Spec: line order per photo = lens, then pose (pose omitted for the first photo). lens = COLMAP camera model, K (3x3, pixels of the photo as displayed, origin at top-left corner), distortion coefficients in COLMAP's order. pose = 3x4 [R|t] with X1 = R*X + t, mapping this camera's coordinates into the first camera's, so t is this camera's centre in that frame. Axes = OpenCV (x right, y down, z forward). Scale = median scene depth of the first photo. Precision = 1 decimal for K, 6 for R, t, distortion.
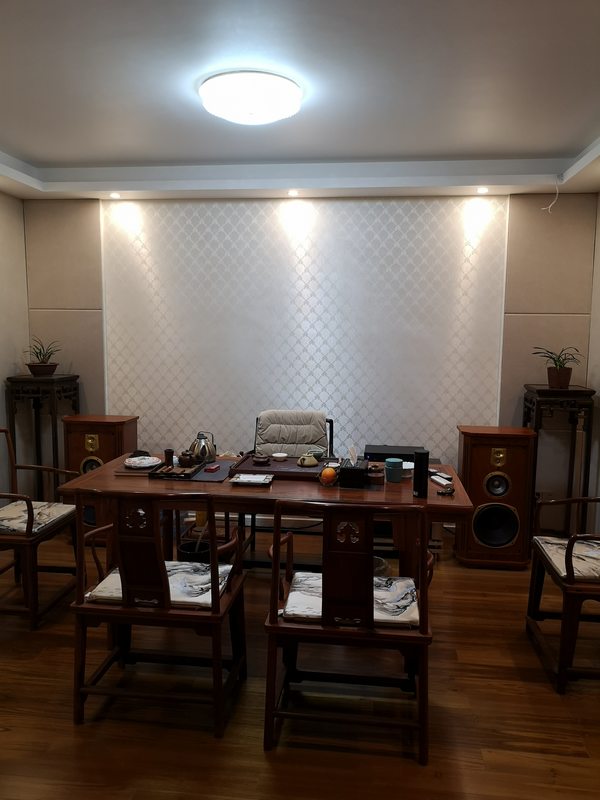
lens RADIAL K [[634.4, 0, 302.4], [0, 634.4, 403.9], [0, 0, 1]] dist [0.007293, -0.002651]
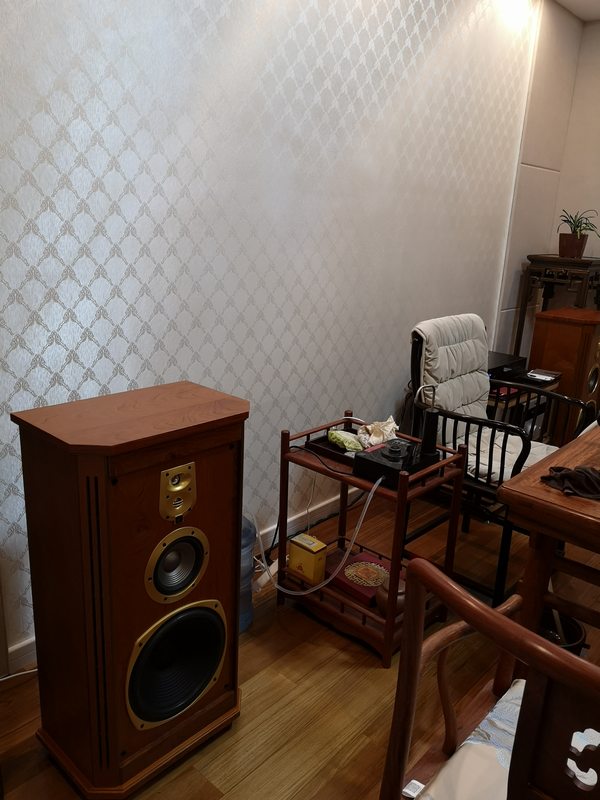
lens RADIAL K [[634.4, 0, 300.3], [0, 634.4, 399.2], [0, 0, 1]] dist [0.007293, -0.002651]
pose [[0.582799, -0.216169, 0.783337, -0.523215], [0.049358, 0.971606, 0.231401, -0.055045], [-0.811116, -0.096197, 0.576920, 0.749774]]
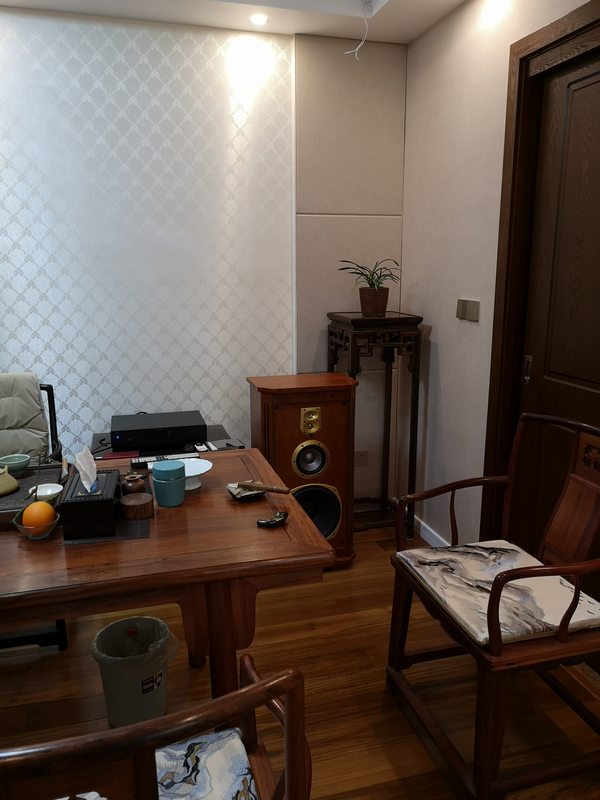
lens RADIAL K [[634.4, 0, 301.7], [0, 634.4, 404.7], [0, 0, 1]] dist [0.007293, -0.002651]
pose [[0.921710, -0.098422, 0.375184, 0.036622], [0.058475, 0.991475, 0.116437, -0.012897], [-0.383446, -0.085382, 0.919608, 0.329934]]
